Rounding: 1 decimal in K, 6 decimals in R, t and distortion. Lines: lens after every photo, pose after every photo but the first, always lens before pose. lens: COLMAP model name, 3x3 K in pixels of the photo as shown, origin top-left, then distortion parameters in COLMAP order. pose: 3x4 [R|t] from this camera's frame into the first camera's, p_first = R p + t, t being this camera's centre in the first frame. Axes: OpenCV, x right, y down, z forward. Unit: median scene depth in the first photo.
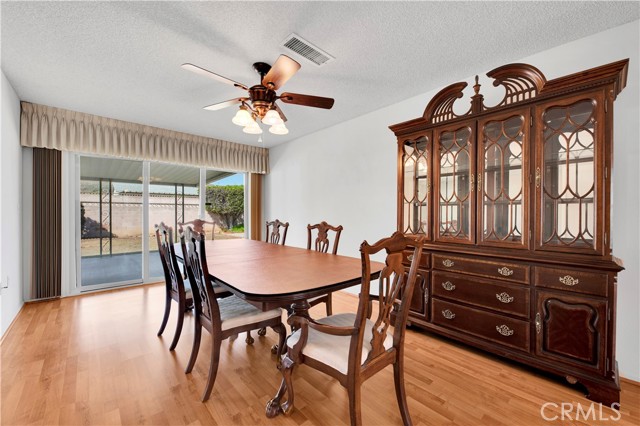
lens RADIAL K [[255.7, 0, 320.0], [0, 255.7, 213.0], [0, 0, 1]] dist [0.010951, -0.006807]
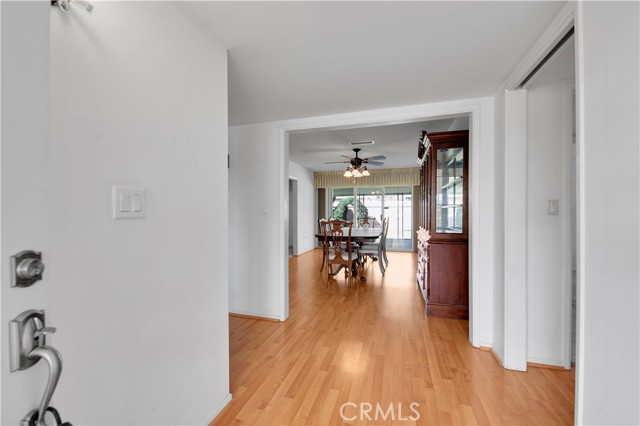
lens RADIAL K [[255.7, 0, 320.0], [0, 255.7, 213.0], [0, 0, 1]] dist [0.010951, -0.006807]
pose [[0.505862, 0.002808, -0.862610, 1.363479], [-0.006144, 0.999981, -0.000348, -0.003278], [0.862593, 0.005476, 0.505870, -0.368543]]
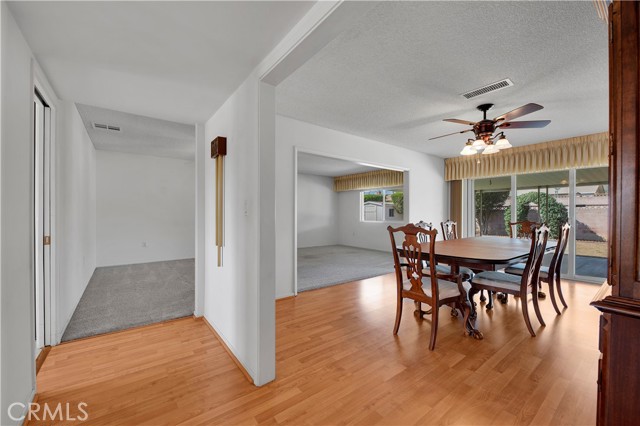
lens RADIAL K [[255.7, 0, 320.0], [0, 255.7, 213.0], [0, 0, 1]] dist [0.010951, -0.006807]
pose [[-0.088575, -0.003791, -0.996062, 1.037541], [-0.006129, 0.999976, -0.003261, -0.000021], [0.996051, 0.005816, -0.088597, 0.226970]]
